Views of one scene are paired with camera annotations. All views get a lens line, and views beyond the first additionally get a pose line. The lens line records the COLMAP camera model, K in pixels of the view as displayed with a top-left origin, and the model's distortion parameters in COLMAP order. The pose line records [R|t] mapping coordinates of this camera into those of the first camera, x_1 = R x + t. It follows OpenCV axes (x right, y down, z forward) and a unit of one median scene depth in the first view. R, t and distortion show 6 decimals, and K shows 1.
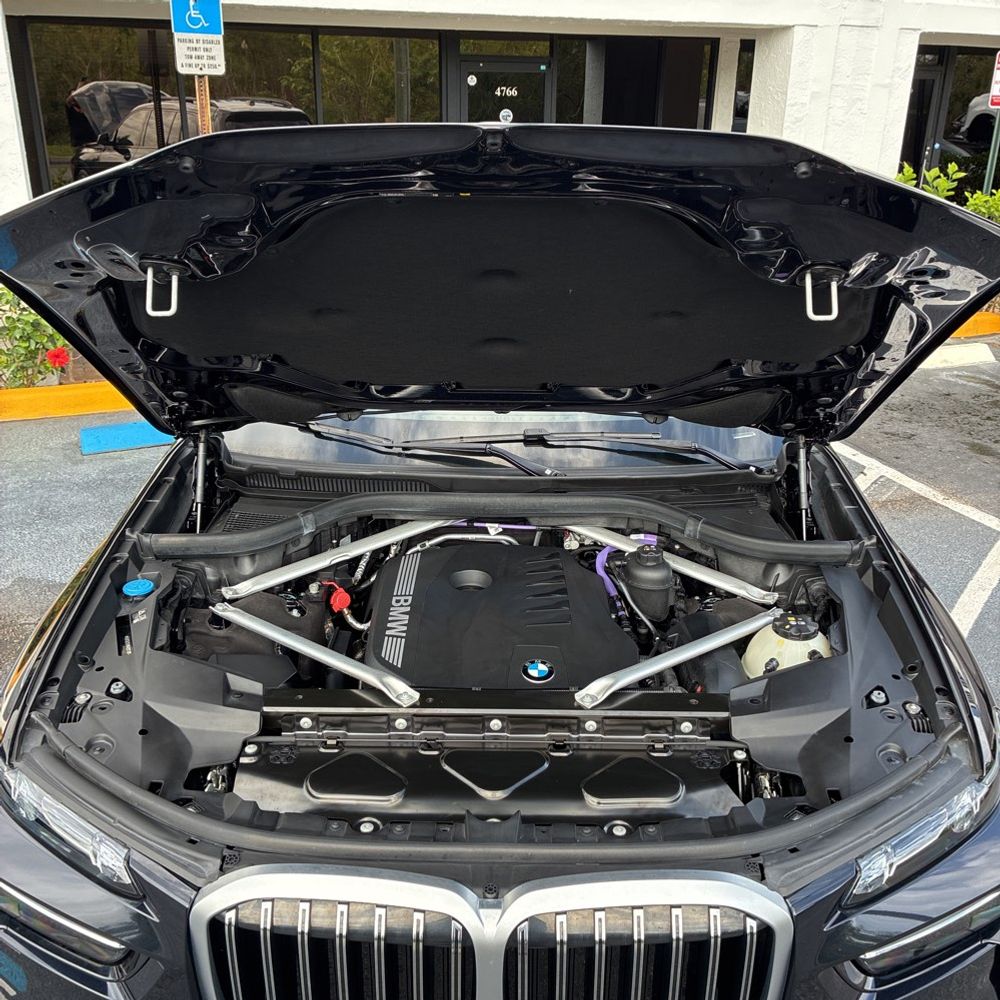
lens RADIAL K [[1012.4, 0, 501.9], [0, 1012.4, 497.5], [0, 0, 1]] dist [0.023266, 0.000000]
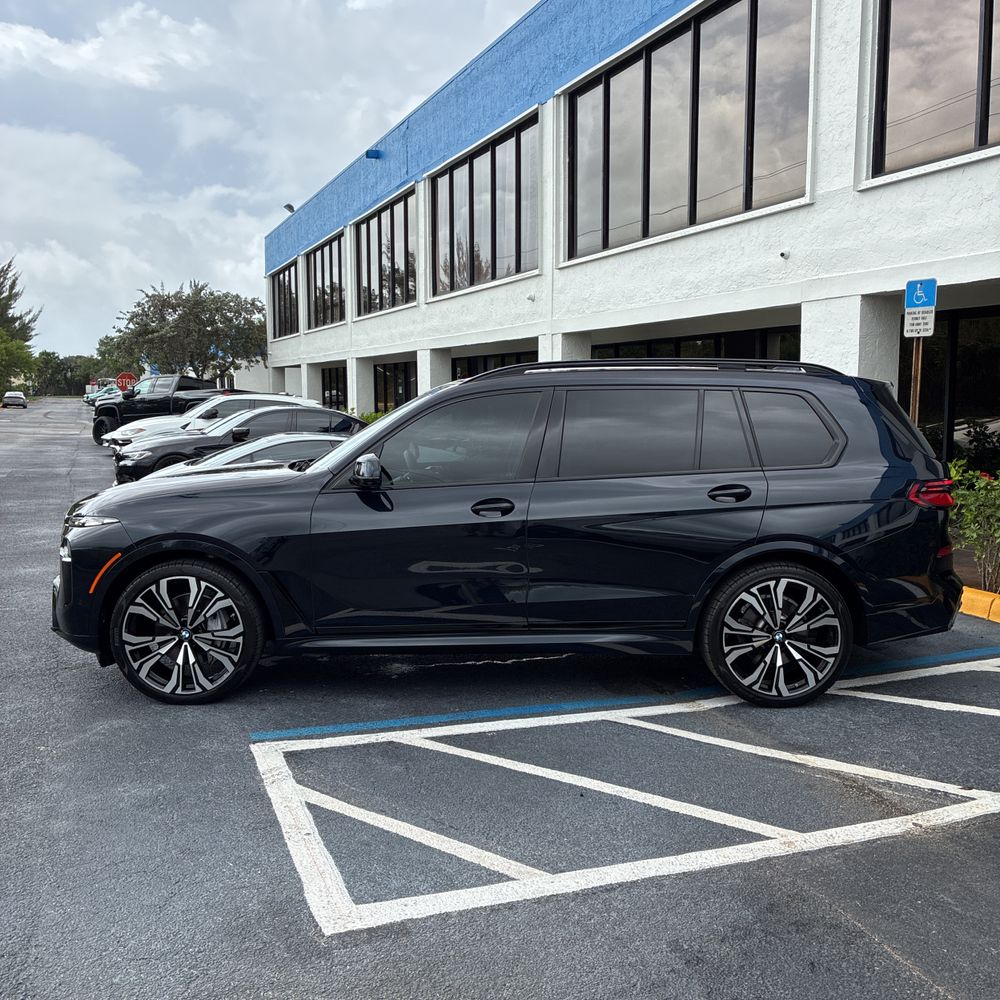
lens RADIAL K [[1012.4, 0, 499.3], [0, 1012.4, 496.9], [0, 0, 1]] dist [0.023266, 0.000000]
pose [[0.025996, 0.092840, -0.995342, 0.944157], [-0.368619, 0.926404, 0.076783, -0.135030], [0.929217, 0.364906, 0.058305, 0.507843]]
